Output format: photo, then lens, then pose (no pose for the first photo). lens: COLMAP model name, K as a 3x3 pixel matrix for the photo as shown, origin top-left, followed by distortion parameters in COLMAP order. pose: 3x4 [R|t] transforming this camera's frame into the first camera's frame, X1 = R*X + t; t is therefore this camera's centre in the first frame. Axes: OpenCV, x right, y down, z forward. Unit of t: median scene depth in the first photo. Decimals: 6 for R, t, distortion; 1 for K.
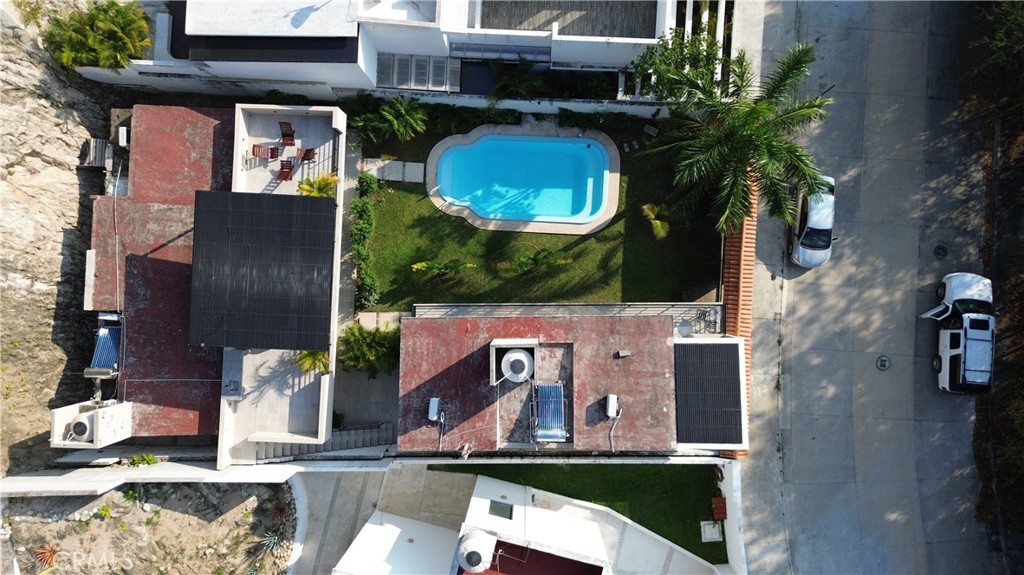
lens RADIAL K [[730.2, 0, 517.0], [0, 730.2, 285.4], [0, 0, 1]] dist [0.040321, -0.034222]
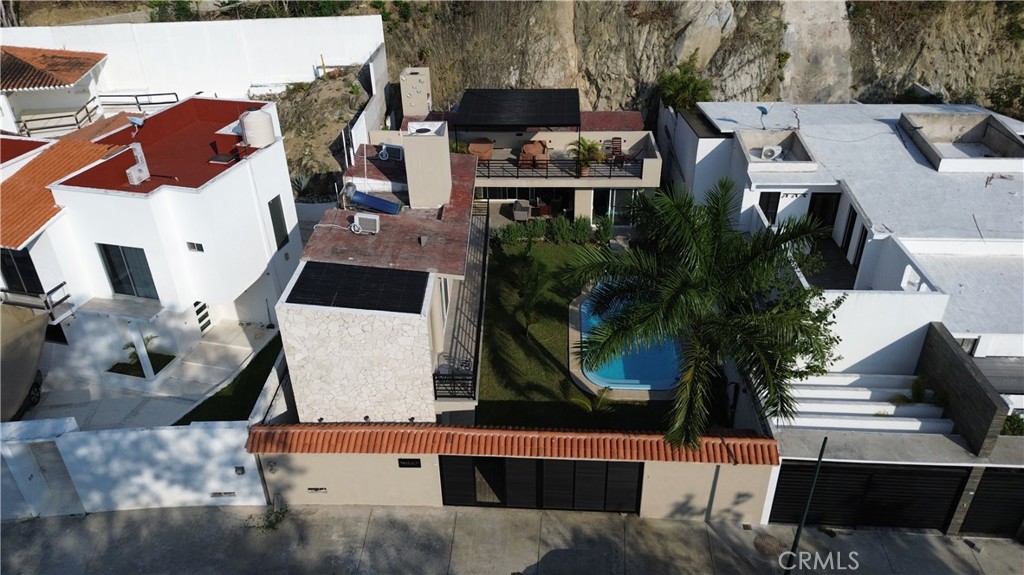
lens RADIAL K [[730.2, 0, 510.6], [0, 730.2, 290.5], [0, 0, 1]] dist [0.040321, -0.034222]
pose [[-0.010396, 0.533737, -0.845586, 0.838646], [-0.999628, 0.015768, 0.022243, -0.025284], [0.025205, 0.845503, 0.533375, 0.544593]]
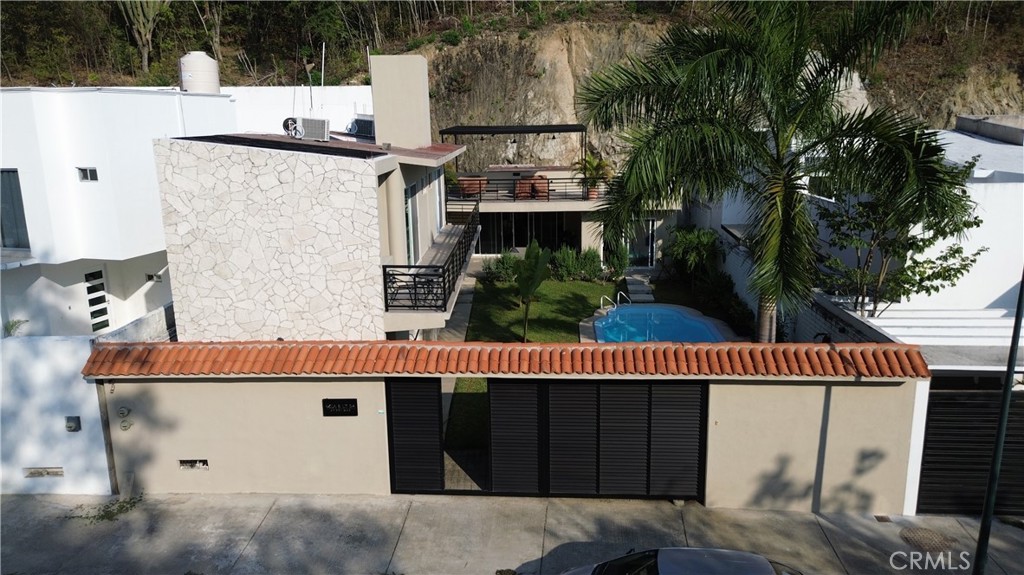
lens RADIAL K [[730.2, 0, 511.1], [0, 730.2, 291.8], [0, 0, 1]] dist [0.040321, -0.034222]
pose [[-0.012024, 0.245849, -0.969234, 0.747298], [-0.999664, 0.019307, 0.017299, -0.024340], [0.022966, 0.969116, 0.245534, 0.894149]]
